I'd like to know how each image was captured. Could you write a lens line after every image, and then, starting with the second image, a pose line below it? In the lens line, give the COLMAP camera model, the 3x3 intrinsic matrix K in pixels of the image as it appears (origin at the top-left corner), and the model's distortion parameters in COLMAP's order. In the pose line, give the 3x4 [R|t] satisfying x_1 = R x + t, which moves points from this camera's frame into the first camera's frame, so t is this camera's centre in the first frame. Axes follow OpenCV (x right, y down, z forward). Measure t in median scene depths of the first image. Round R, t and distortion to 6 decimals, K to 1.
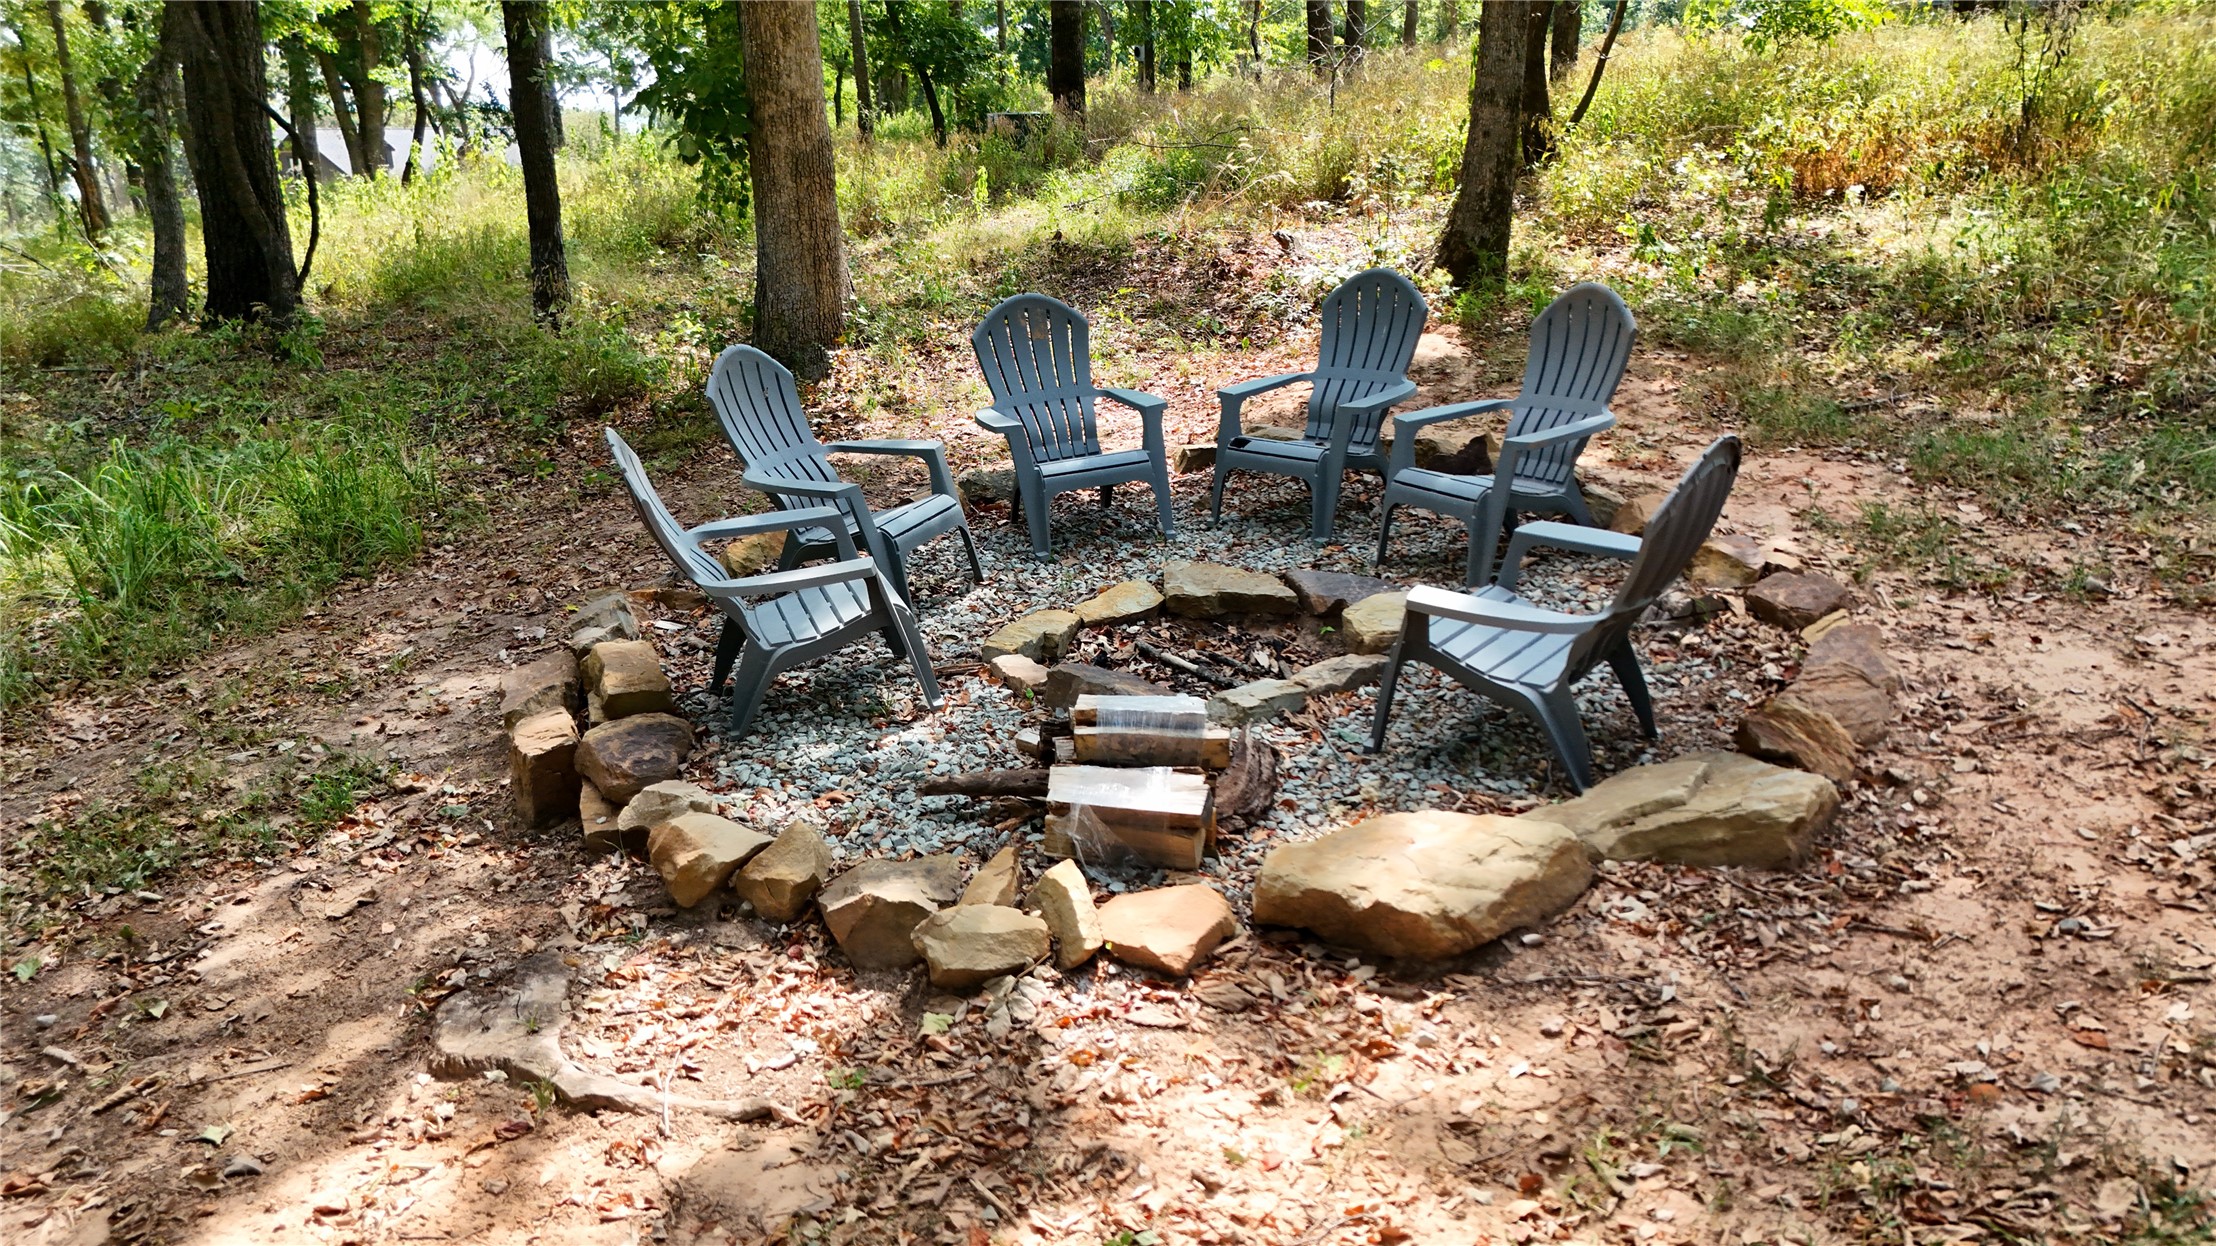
lens RADIAL K [[1666.3, 0, 1108.0], [0, 1666.3, 623.0], [0, 0, 1]] dist [0.049249, -0.043487]
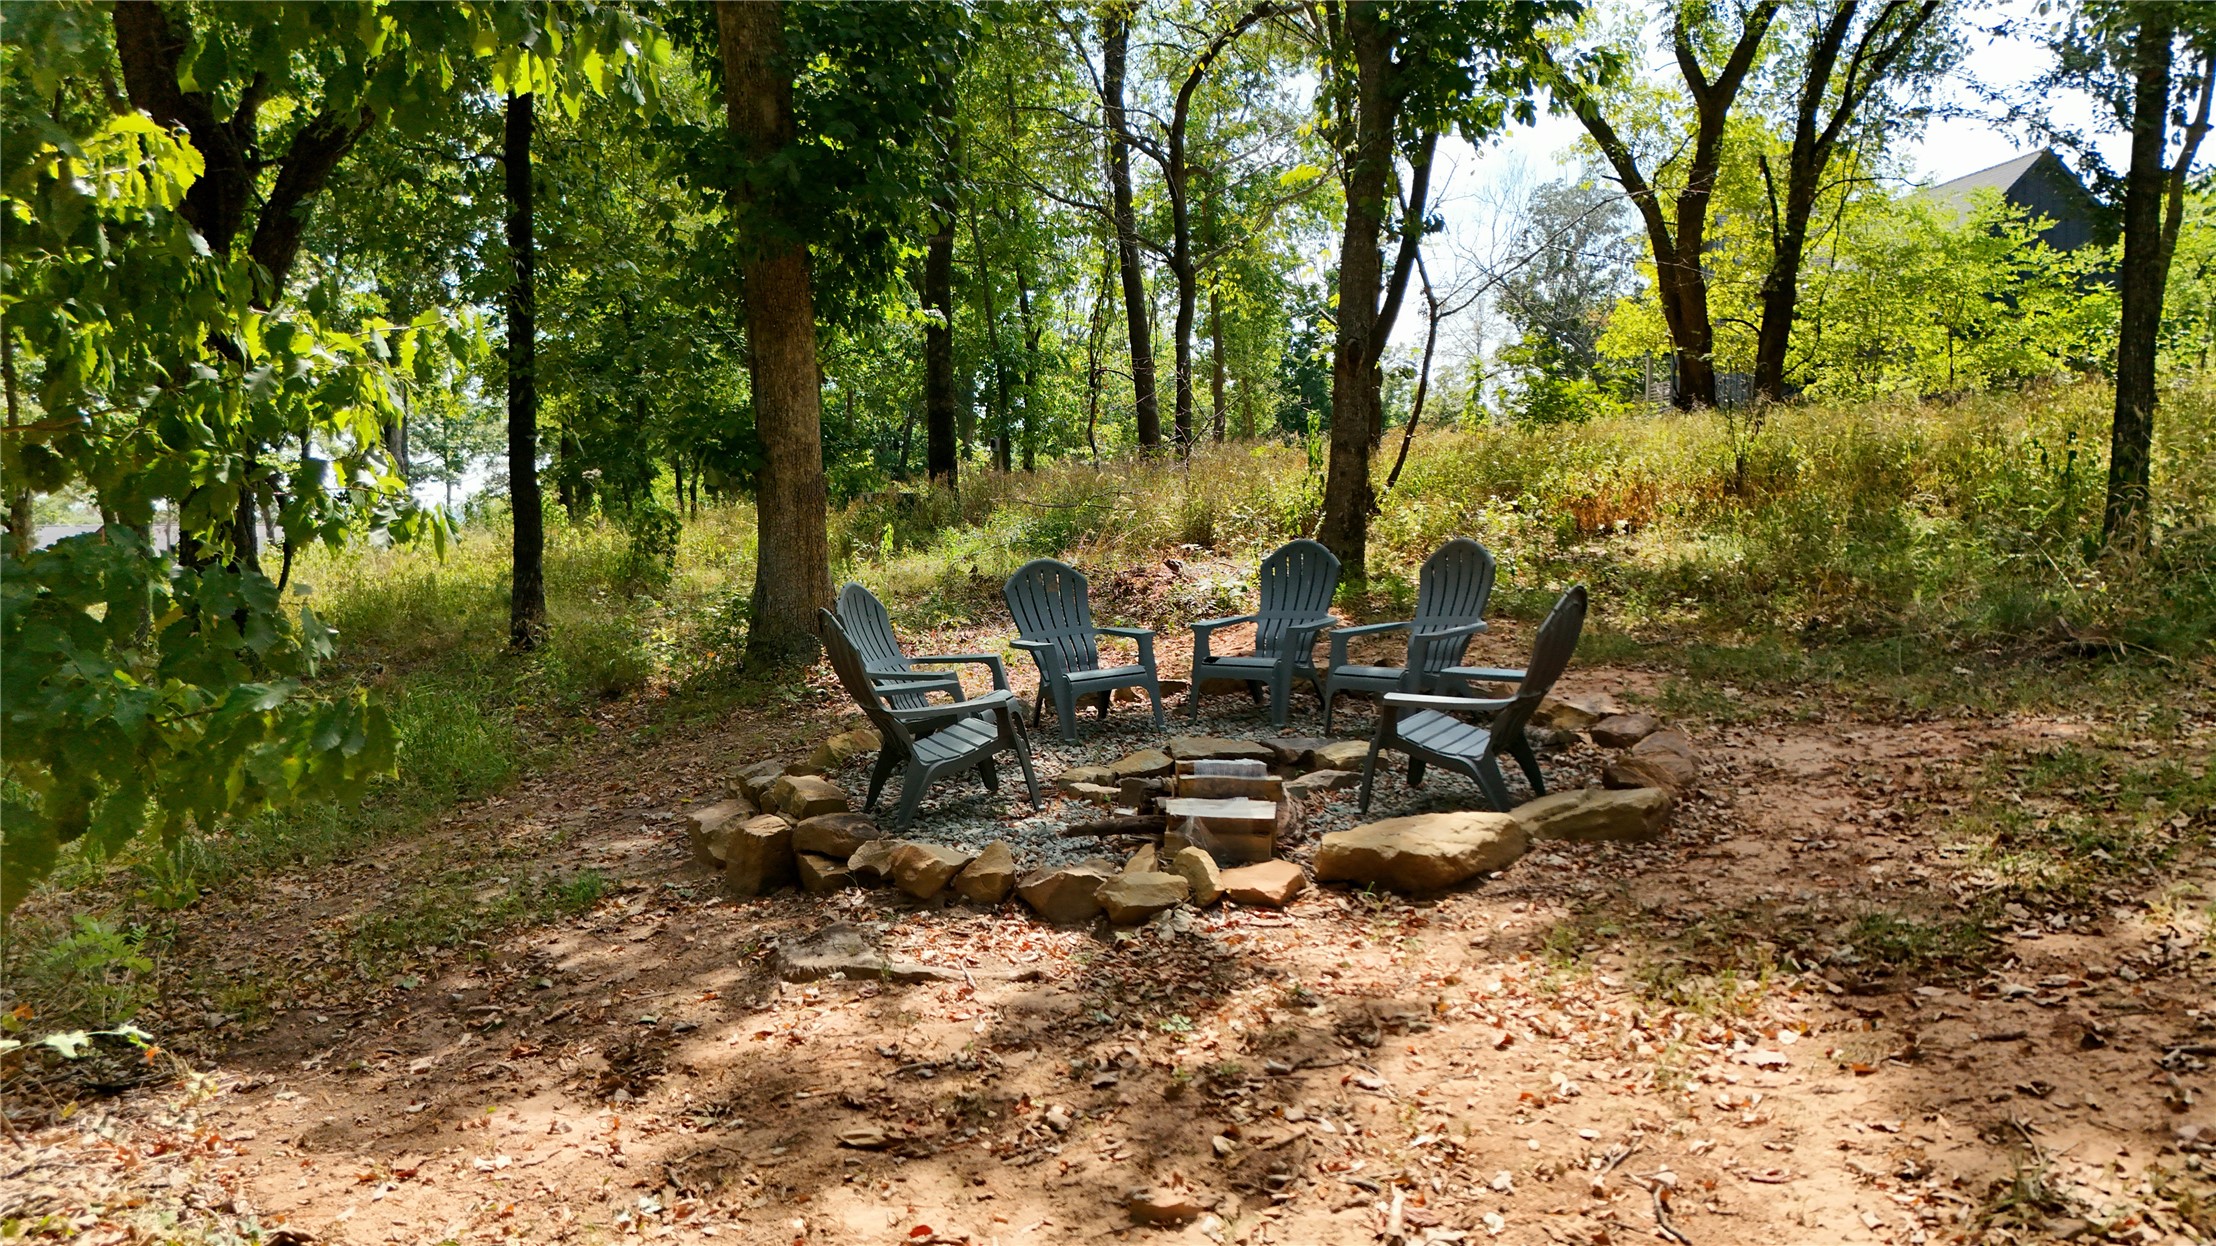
lens RADIAL K [[1666.3, 0, 1108.0], [0, 1666.3, 623.0], [0, 0, 1]] dist [0.049249, -0.043487]
pose [[0.993191, -0.003493, 0.116445, -0.247945], [0.030348, 0.972798, -0.229660, 0.260695], [-0.112476, 0.231630, 0.966280, -0.454828]]
